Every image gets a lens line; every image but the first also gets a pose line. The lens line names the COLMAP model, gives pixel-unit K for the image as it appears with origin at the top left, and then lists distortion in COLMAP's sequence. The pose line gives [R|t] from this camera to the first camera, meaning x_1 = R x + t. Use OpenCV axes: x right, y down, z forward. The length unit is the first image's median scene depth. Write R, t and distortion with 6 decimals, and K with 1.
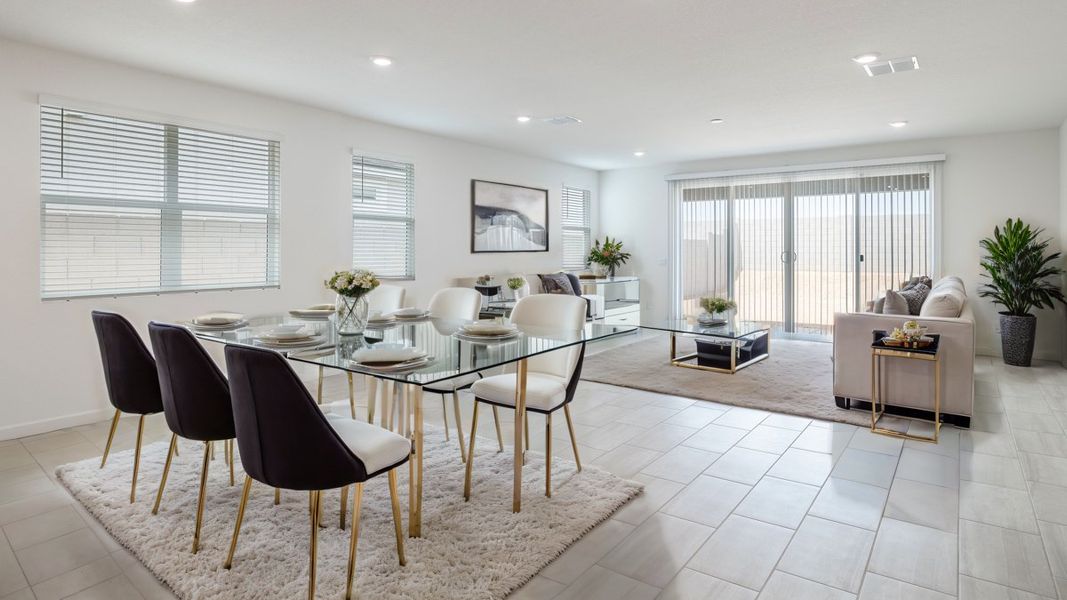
lens RADIAL K [[582.6, 0, 532.7], [0, 582.6, 300.1], [0, 0, 1]] dist [0.001571, -0.000469]
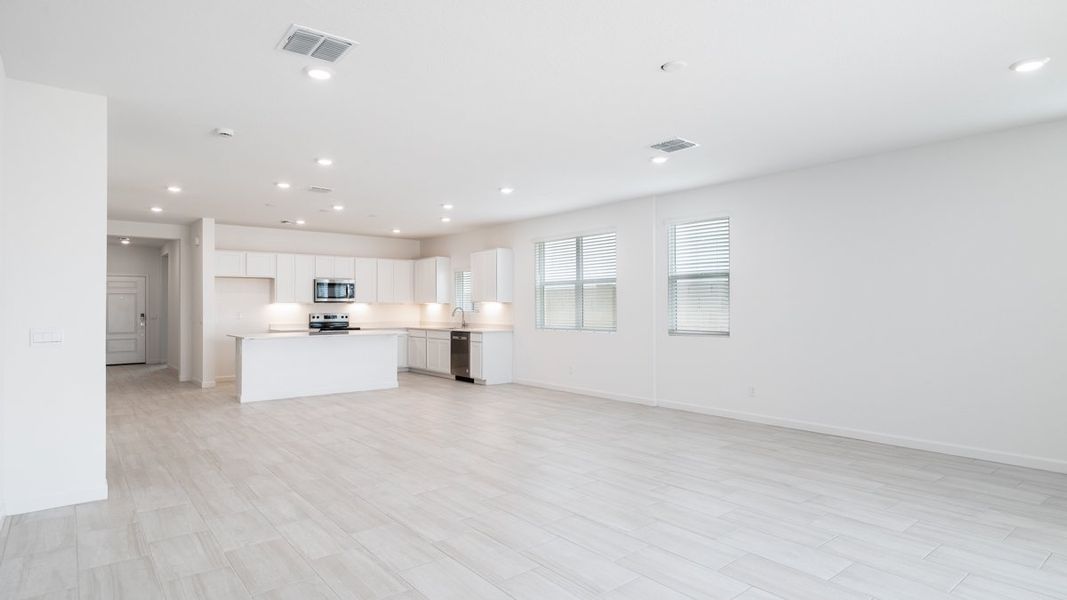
lens RADIAL K [[582.6, 0, 537.5], [0, 582.6, 297.8], [0, 0, 1]] dist [0.001571, -0.000469]
pose [[-0.258840, -0.017061, -0.965770, 1.142324], [-0.079290, 0.996845, 0.003641, -0.111737], [0.962660, 0.077518, -0.259376, 1.367222]]
